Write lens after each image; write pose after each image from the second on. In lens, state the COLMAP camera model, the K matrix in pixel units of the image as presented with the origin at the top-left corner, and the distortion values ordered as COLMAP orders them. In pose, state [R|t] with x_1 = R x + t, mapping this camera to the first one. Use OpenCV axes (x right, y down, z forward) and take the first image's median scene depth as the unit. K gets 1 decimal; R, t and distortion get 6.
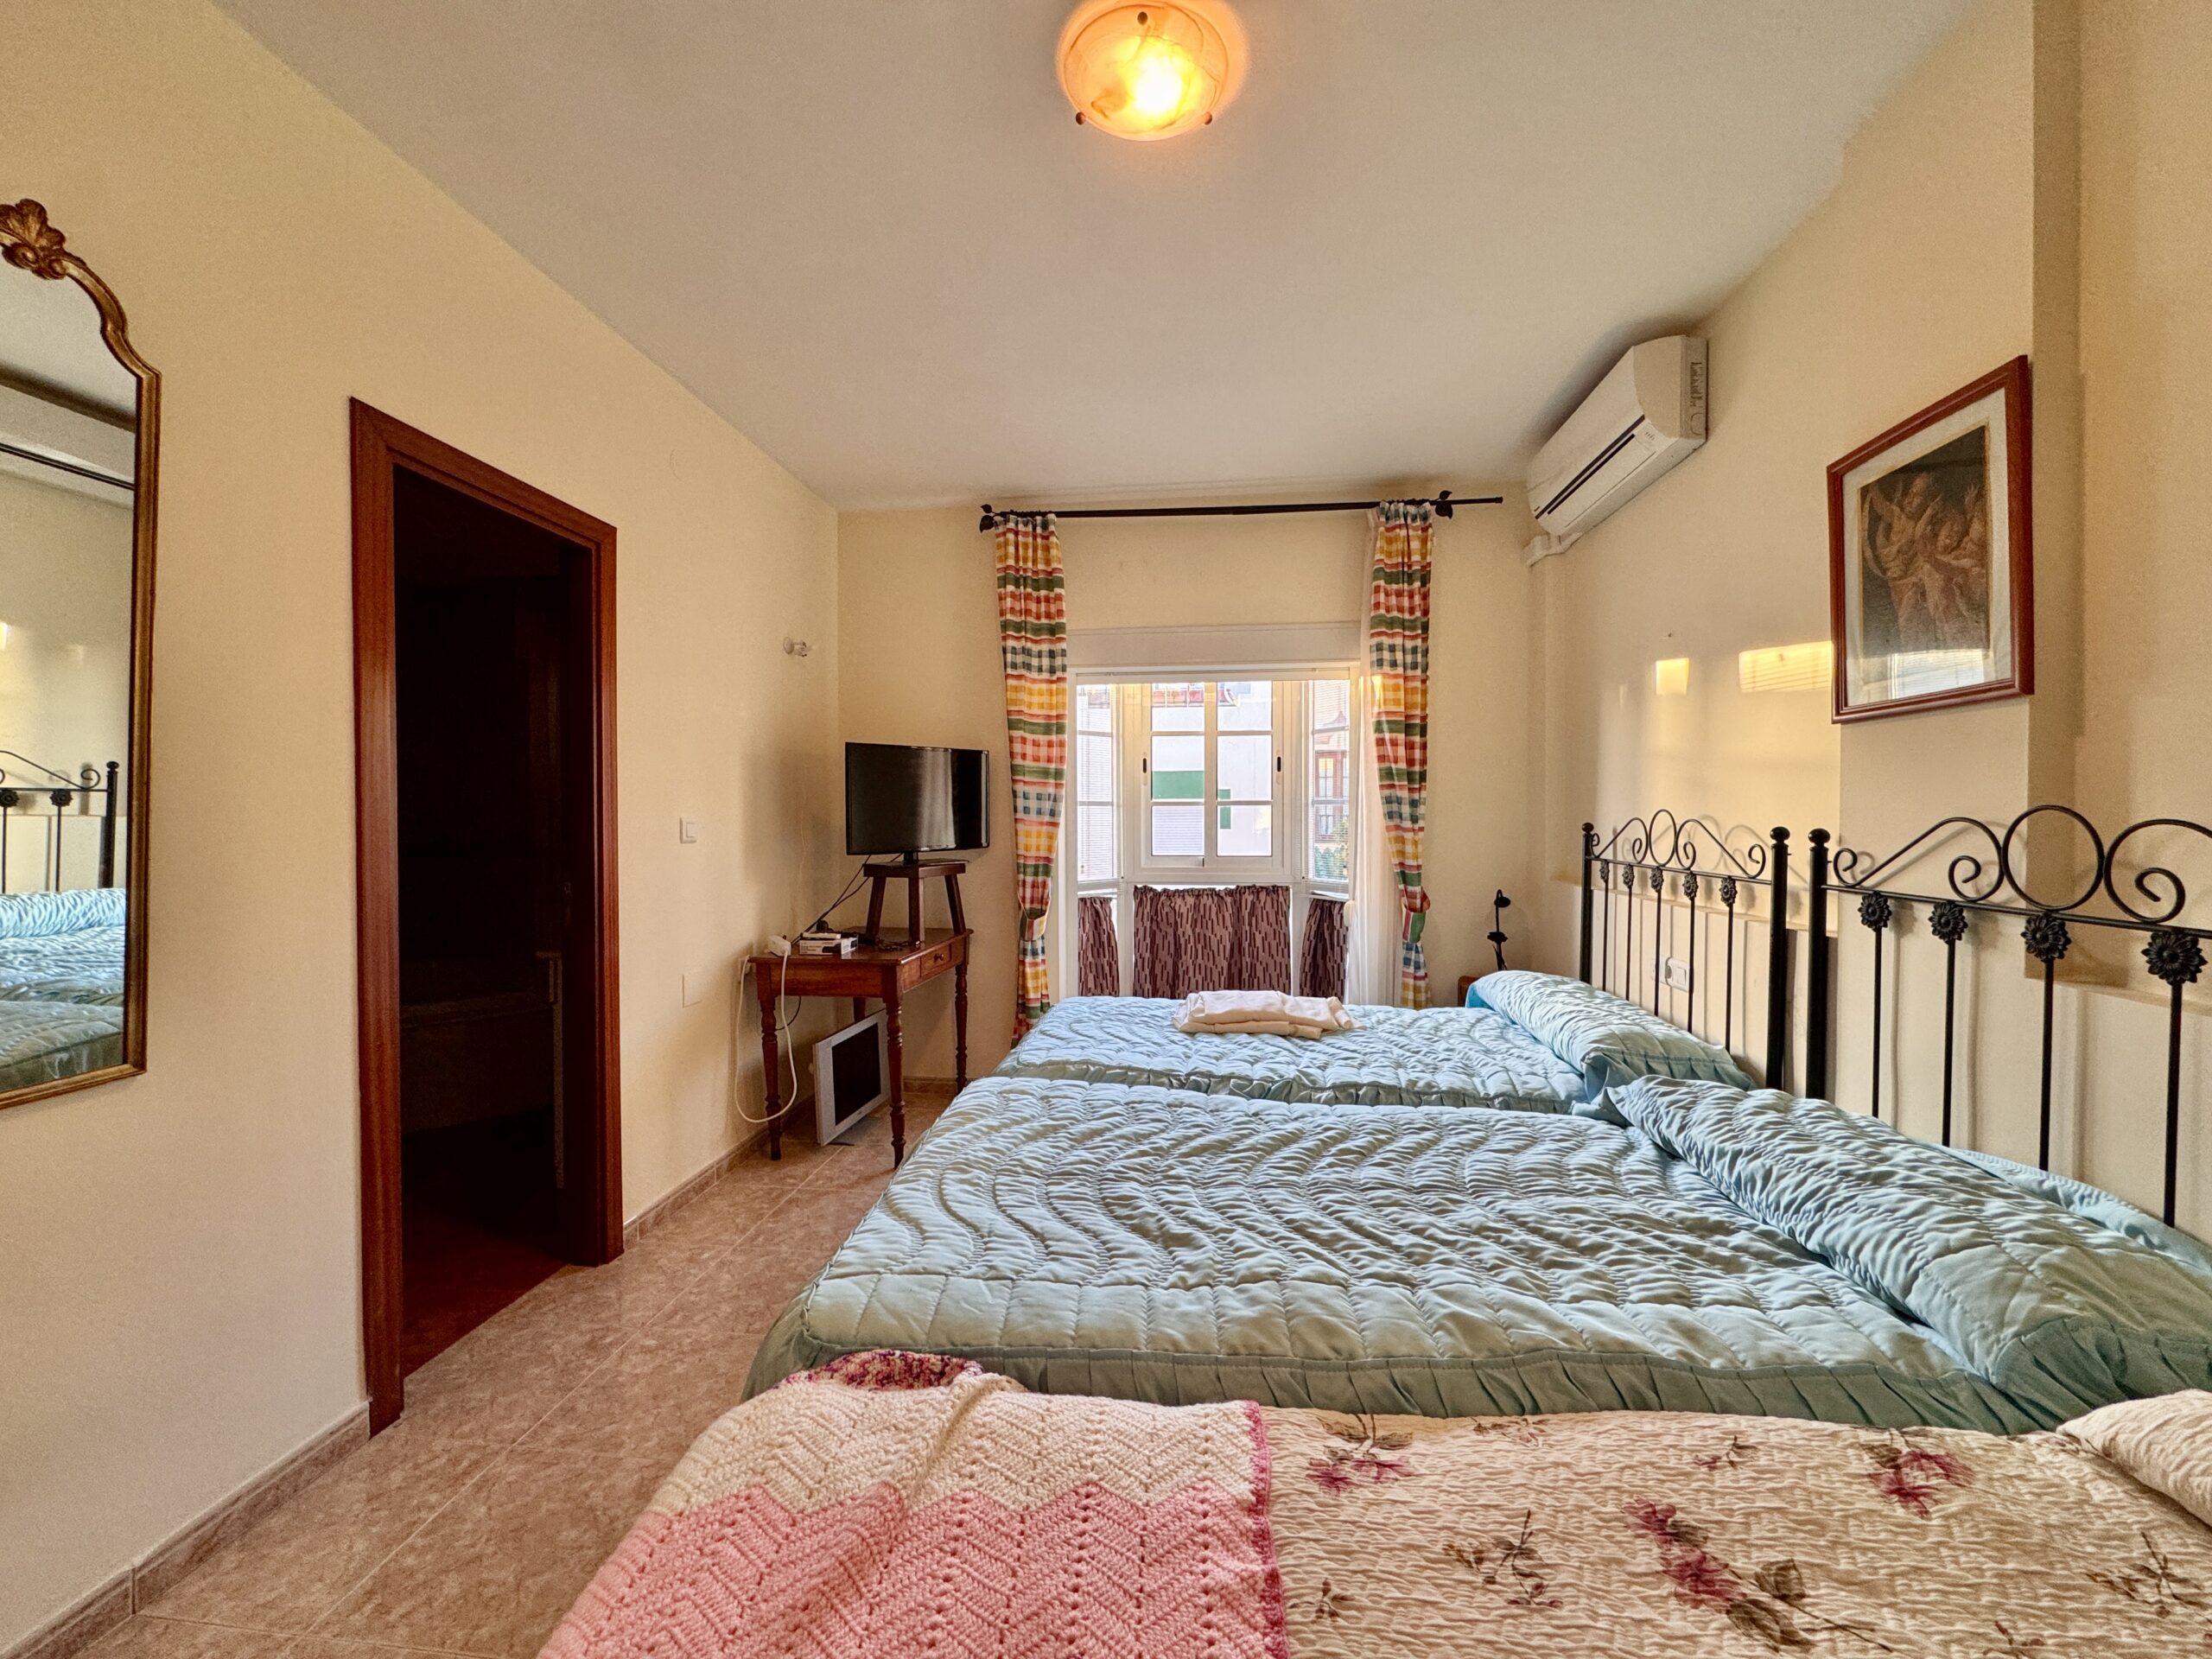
lens RADIAL K [[879.2, 0, 1104.7], [0, 879.2, 822.3], [0, 0, 1]] dist [-0.002895, 0.000178]
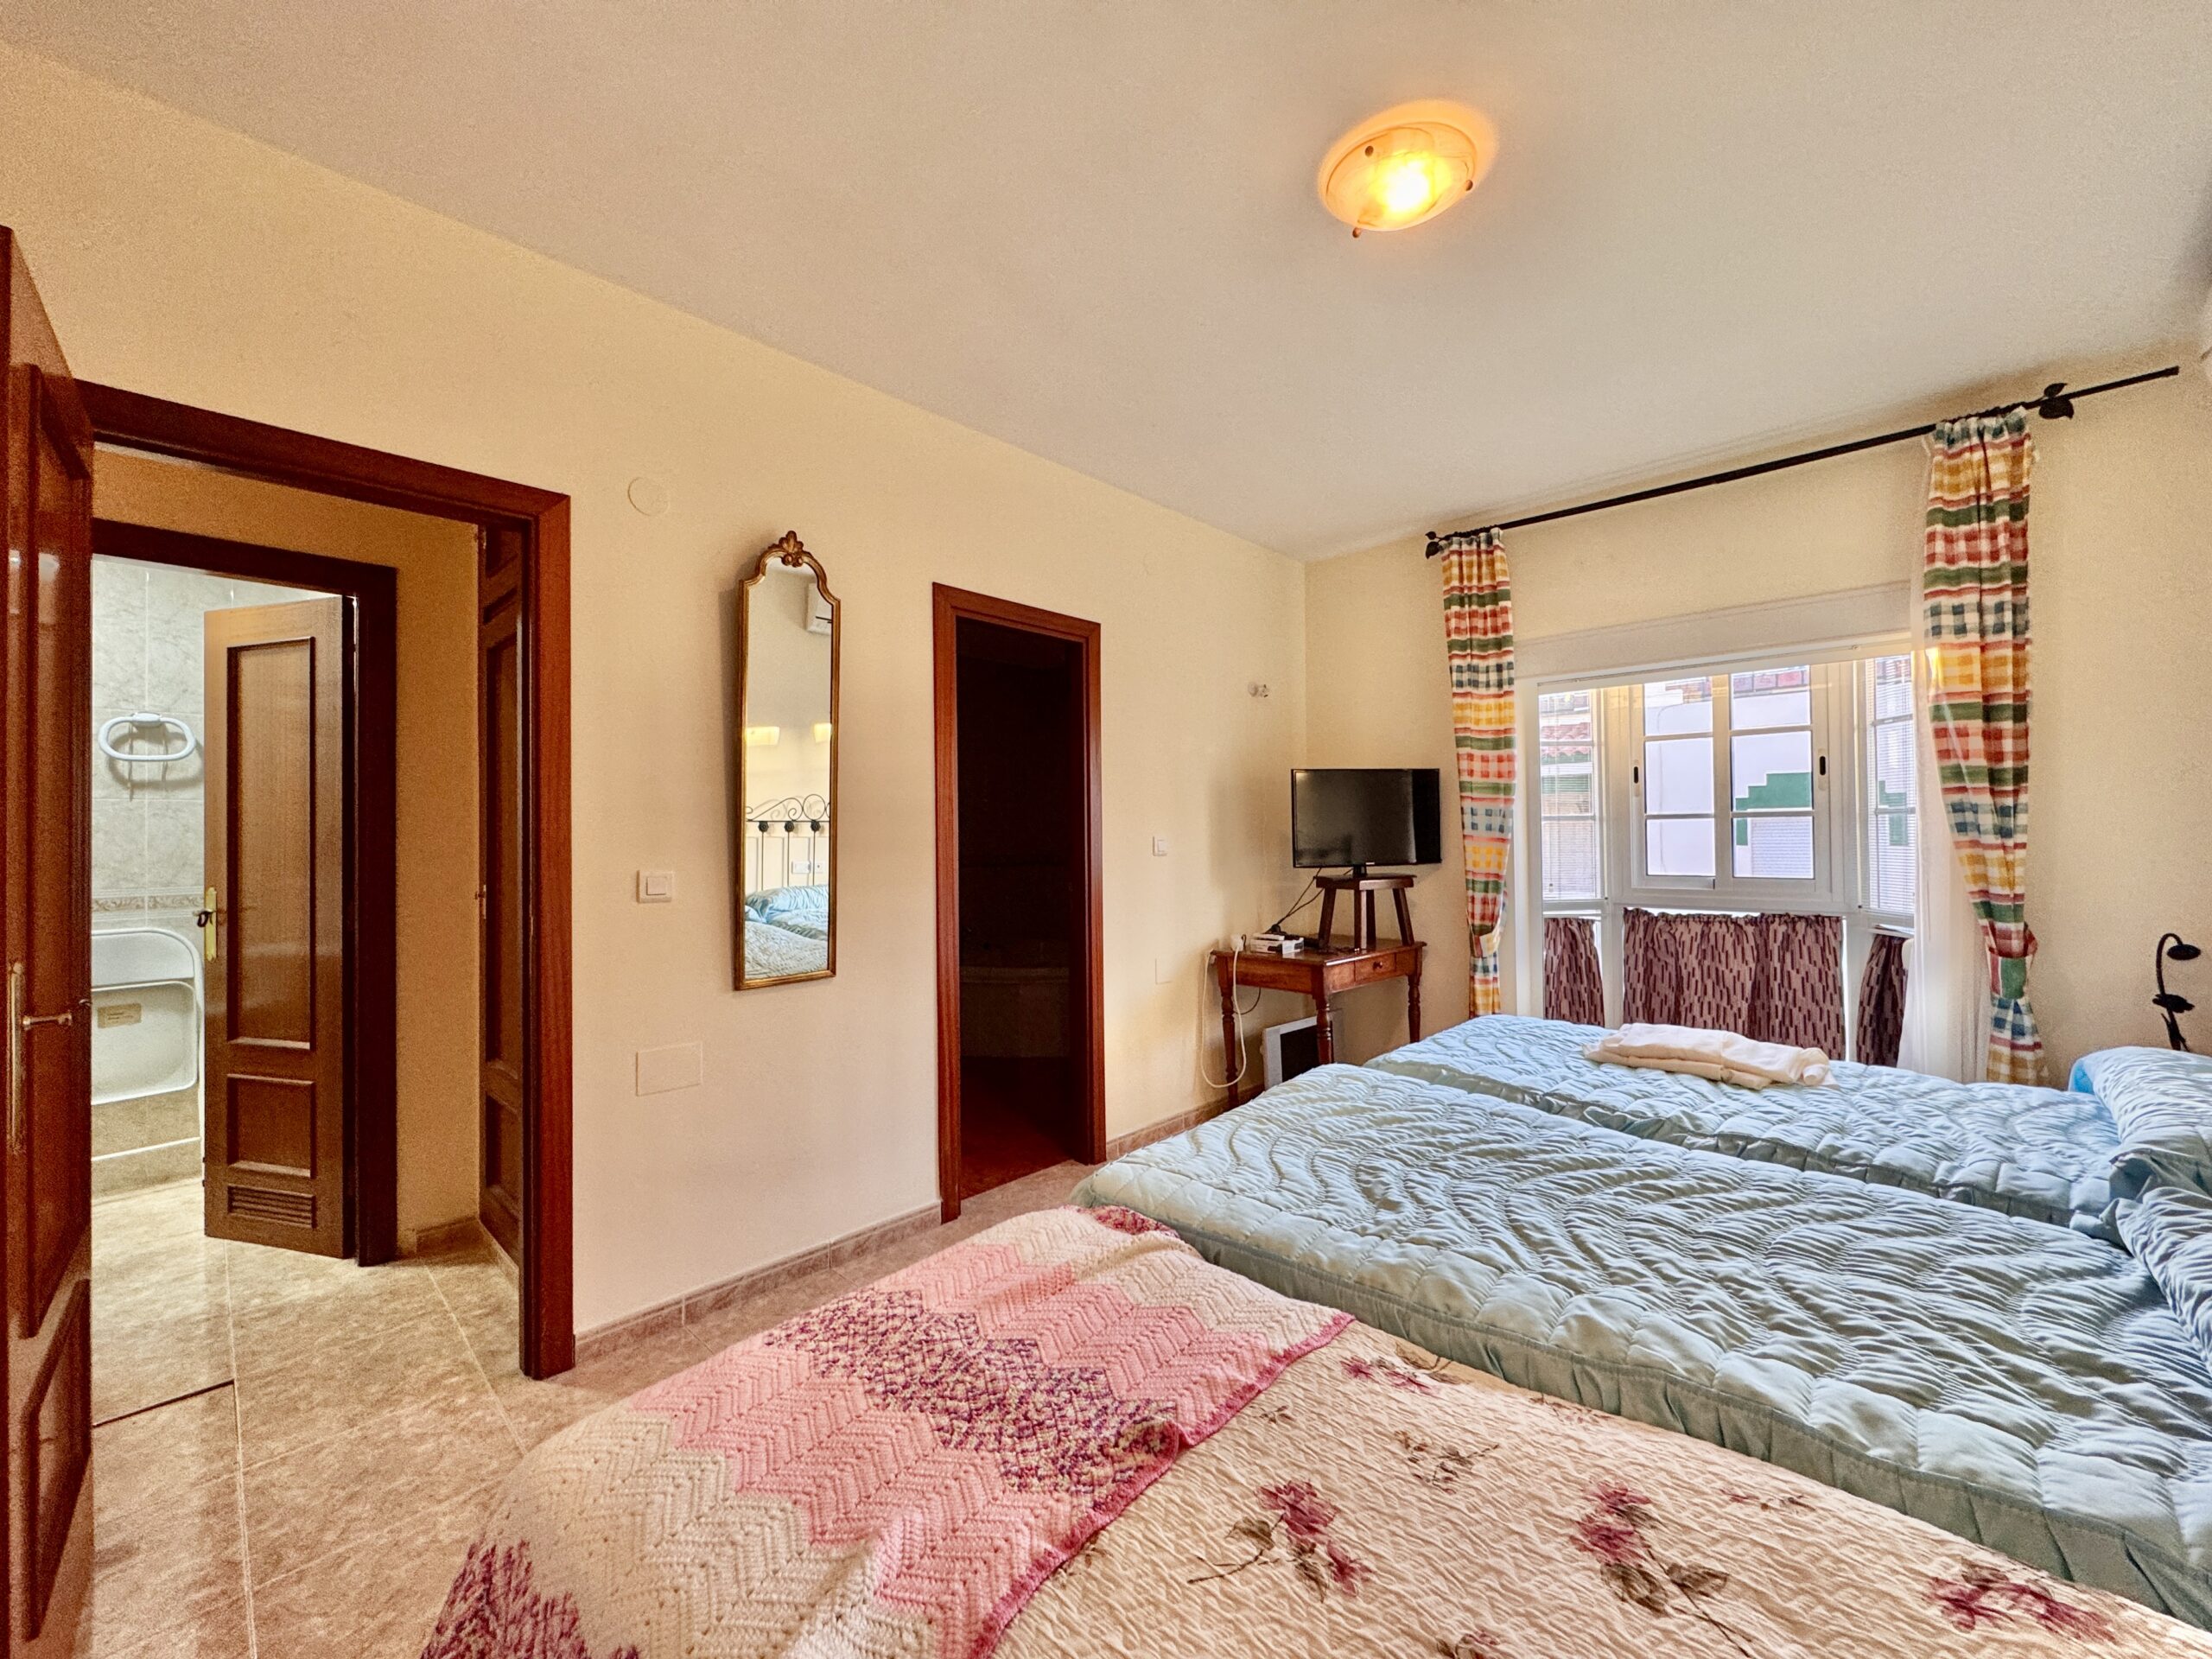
lens RADIAL K [[879.2, 0, 1104.7], [0, 879.2, 822.3], [0, 0, 1]] dist [-0.002895, 0.000178]
pose [[0.796616, -0.014574, -0.604310, 0.199318], [0.003675, 0.999808, -0.019267, -0.000741], [0.604475, 0.013128, 0.796516, -0.057957]]
